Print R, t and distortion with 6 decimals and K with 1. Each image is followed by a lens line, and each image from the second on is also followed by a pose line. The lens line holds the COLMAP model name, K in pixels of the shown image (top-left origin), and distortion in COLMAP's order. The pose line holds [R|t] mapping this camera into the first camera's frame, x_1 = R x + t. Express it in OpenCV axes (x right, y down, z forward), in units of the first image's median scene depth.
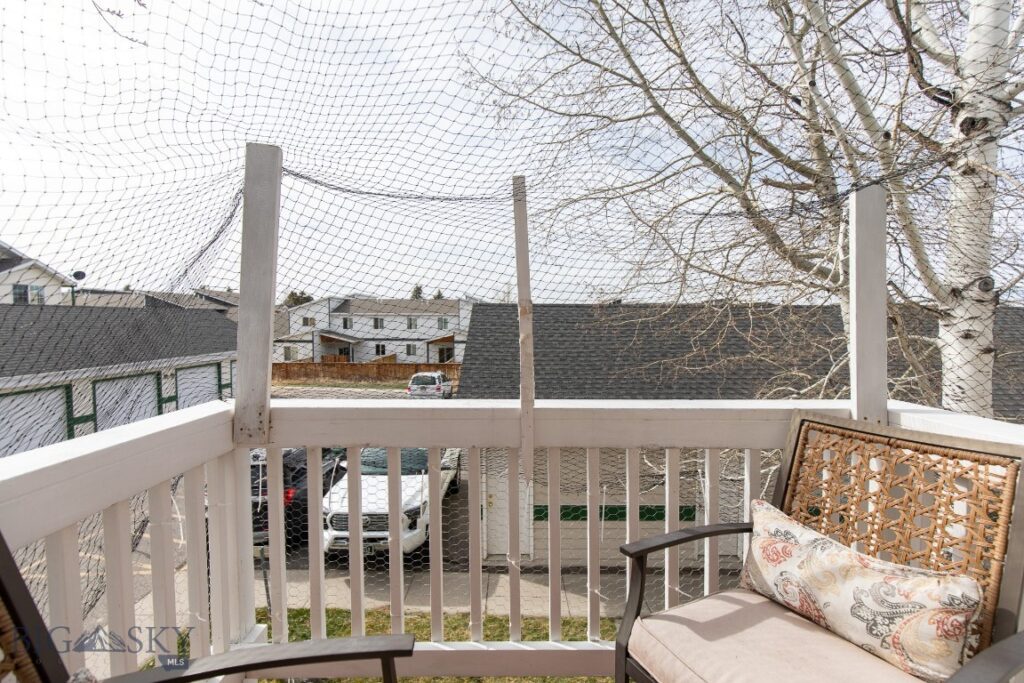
lens RADIAL K [[457.6, 0, 512.0], [0, 457.6, 341.5], [0, 0, 1]] dist [0.002294, -0.000077]
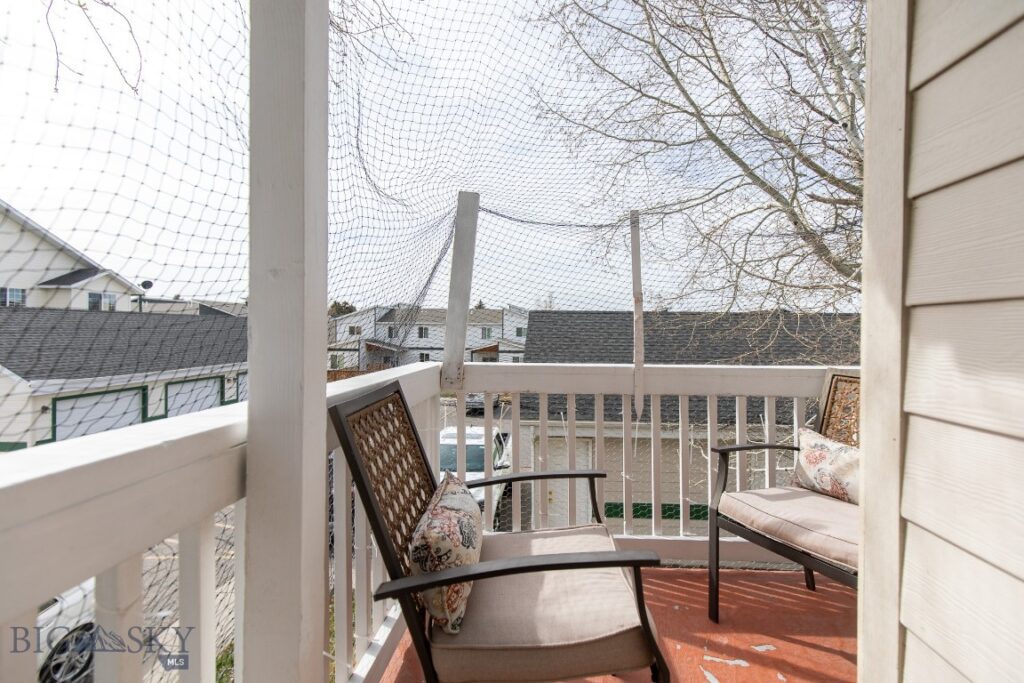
lens RADIAL K [[478.1, 0, 522.3], [0, 478.1, 324.7], [0, 0, 1]] dist [0.001628, -0.000597]
pose [[0.998523, 0.005683, -0.054030, -0.073856], [-0.009088, 0.997973, -0.062992, 0.032404], [0.053562, 0.063390, 0.996550, -0.157820]]
